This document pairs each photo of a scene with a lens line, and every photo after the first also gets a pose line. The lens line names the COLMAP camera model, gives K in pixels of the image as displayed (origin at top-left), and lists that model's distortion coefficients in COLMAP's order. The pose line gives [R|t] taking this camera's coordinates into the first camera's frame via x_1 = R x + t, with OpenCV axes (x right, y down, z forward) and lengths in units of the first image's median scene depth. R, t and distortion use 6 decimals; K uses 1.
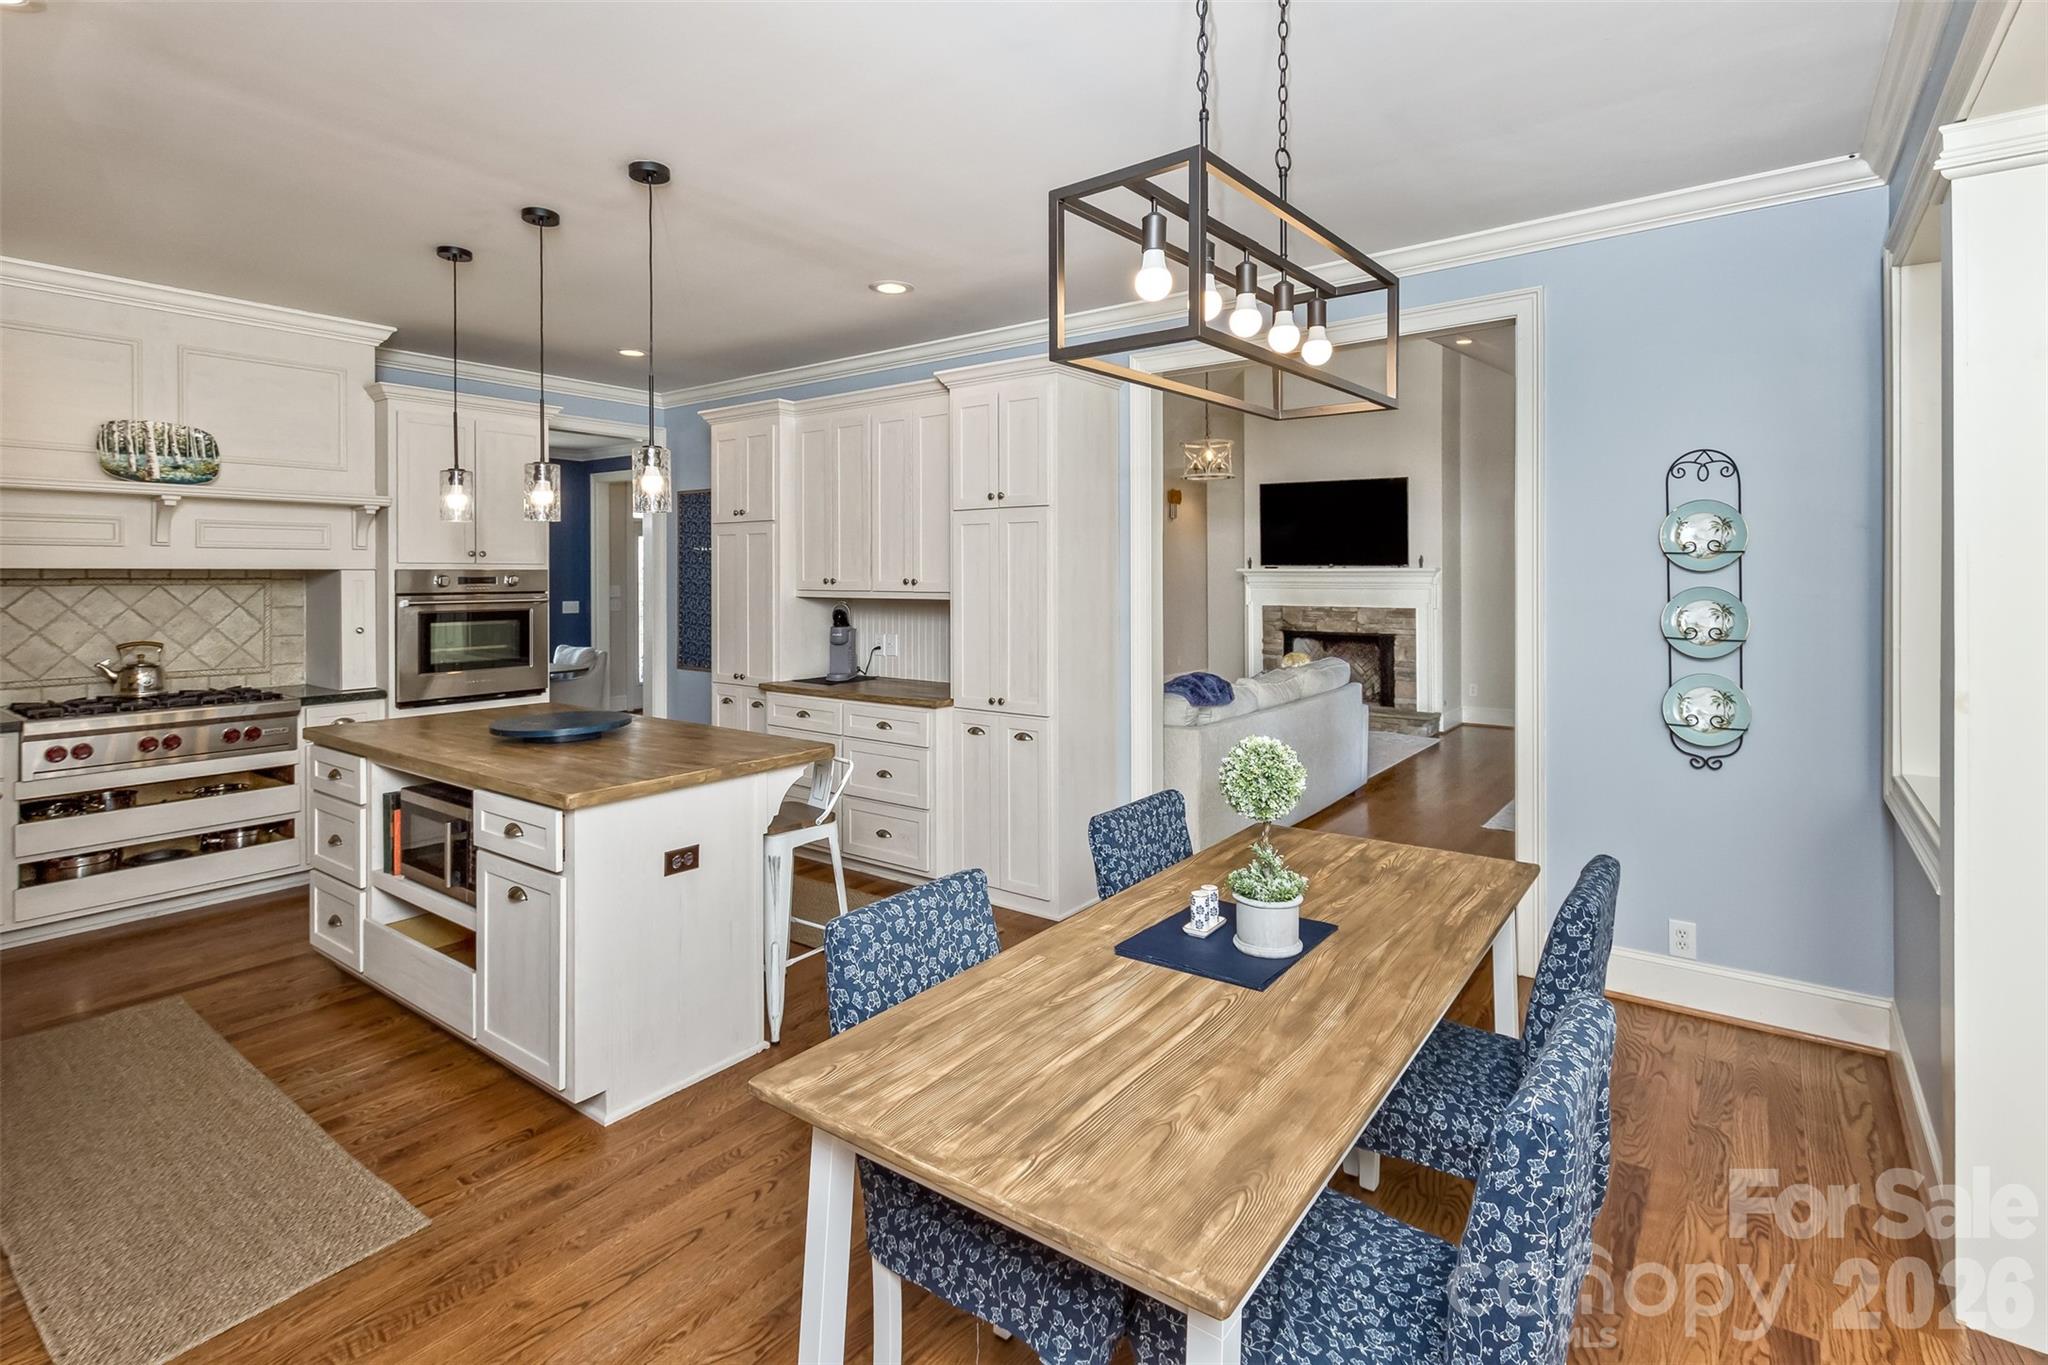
lens RADIAL K [[975.6, 0, 1018.6], [0, 975.6, 571.8], [0, 0, 1]] dist [0.002497, 0.000436]
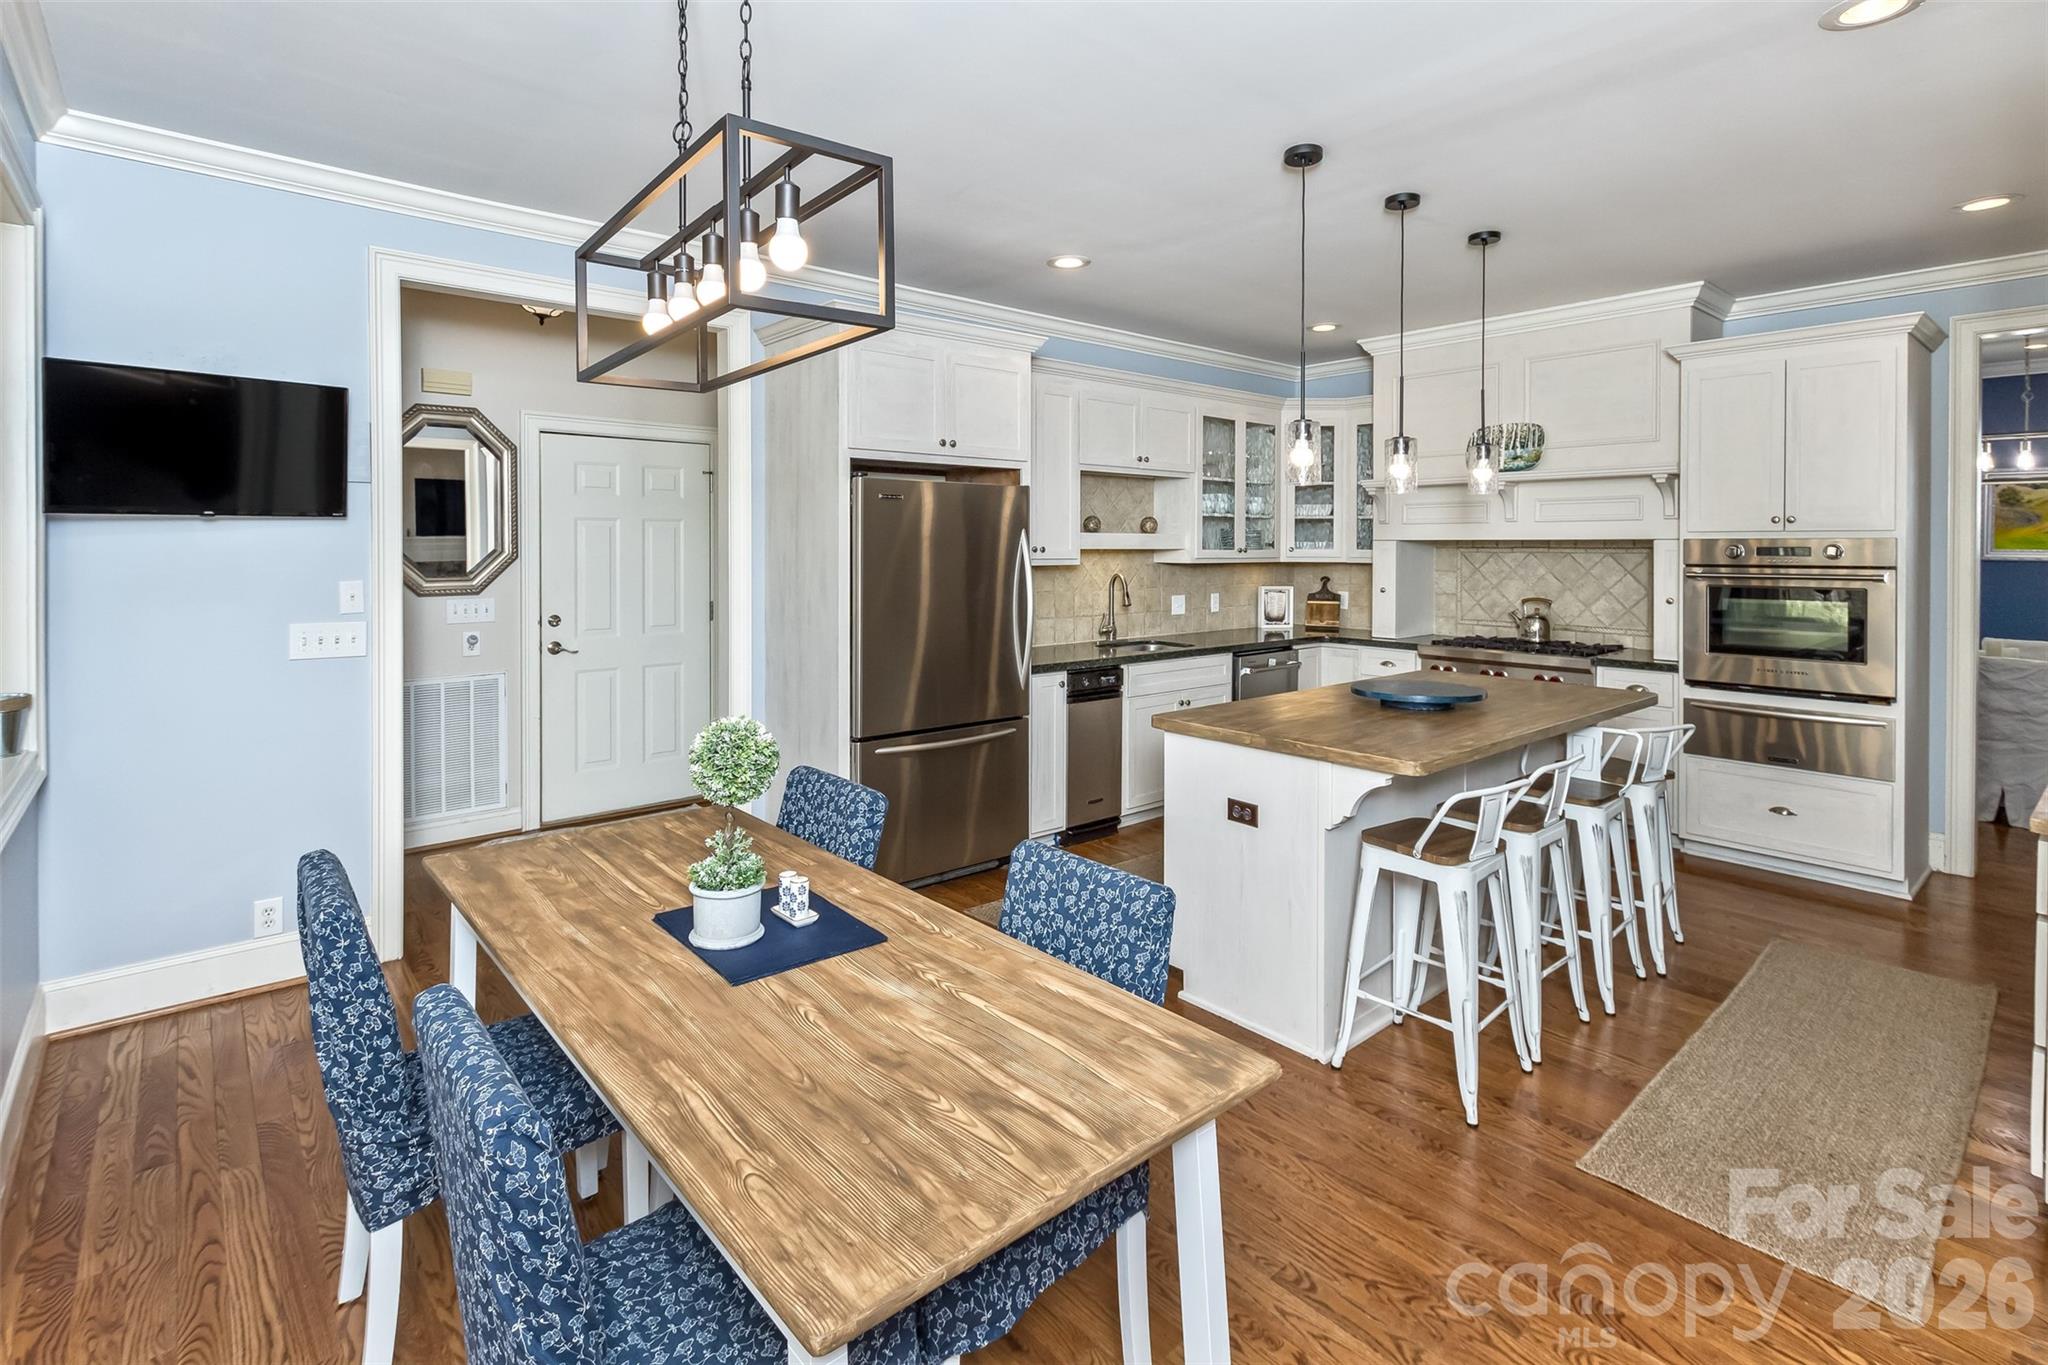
lens RADIAL K [[973.5, 0, 1013.4], [0, 973.5, 553.3], [0, 0, 1]] dist [-0.000336, 0.000202]
pose [[-0.223004, 0.009044, -0.974776, 0.470404], [0.001965, 0.999959, 0.008828, 0.002052], [0.974815, 0.000054, -0.223013, 0.628294]]
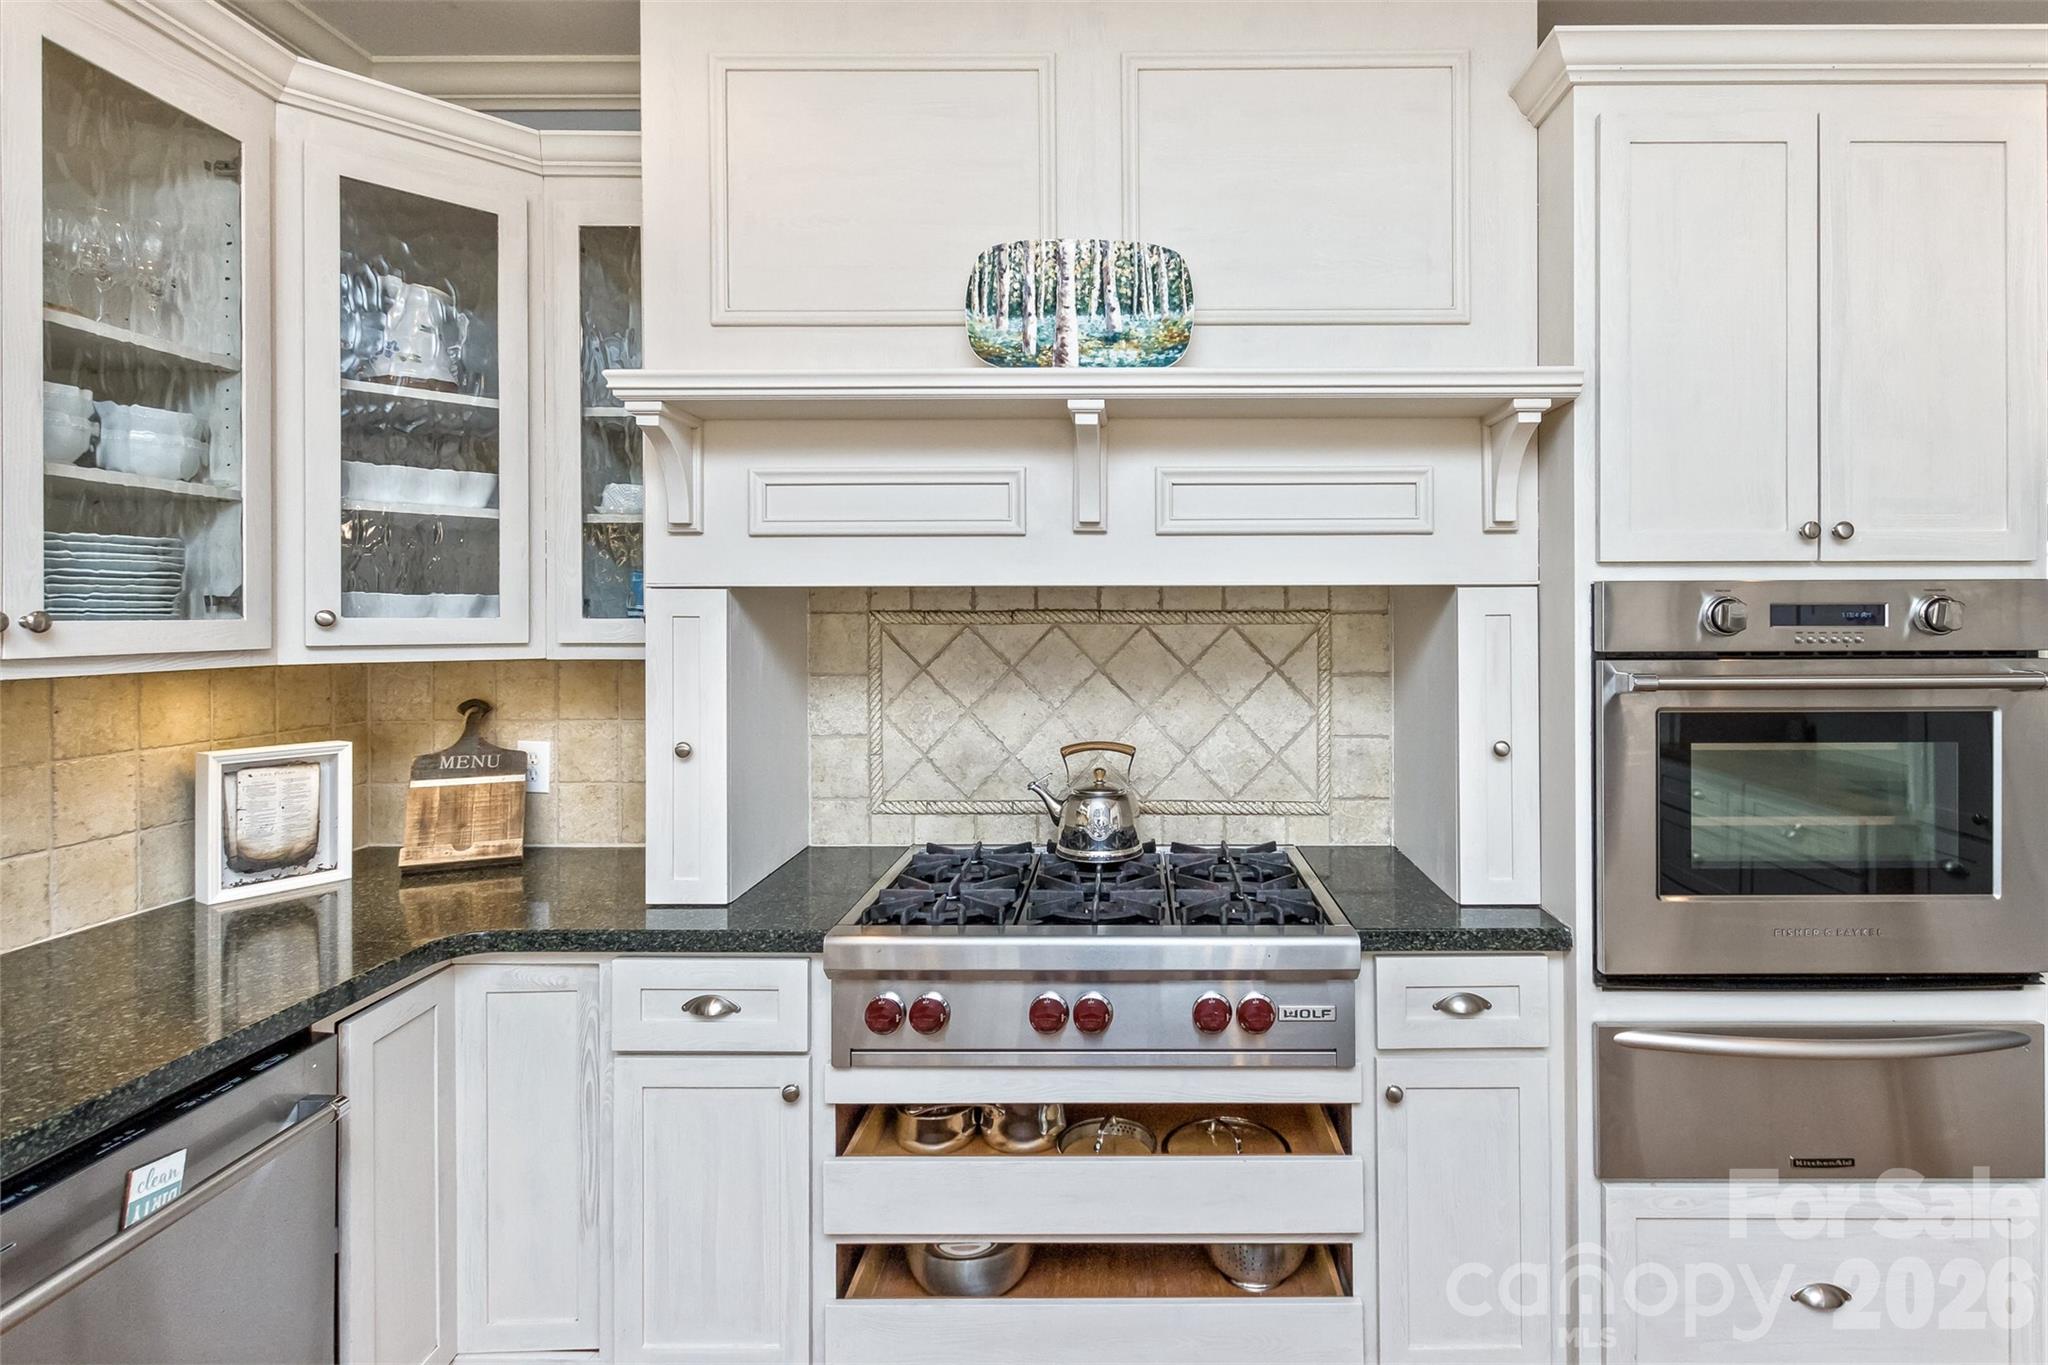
lens RADIAL K [[1017.2, 0, 1138.8], [0, 1017.2, 621.2], [0, 0, 1]] dist [0.016484, 0.000493]
pose [[0.599501, 0.003997, -0.800364, -0.490583], [0.004421, 0.999956, 0.008306, 0.008291], [0.800362, -0.008518, 0.599457, 0.721959]]
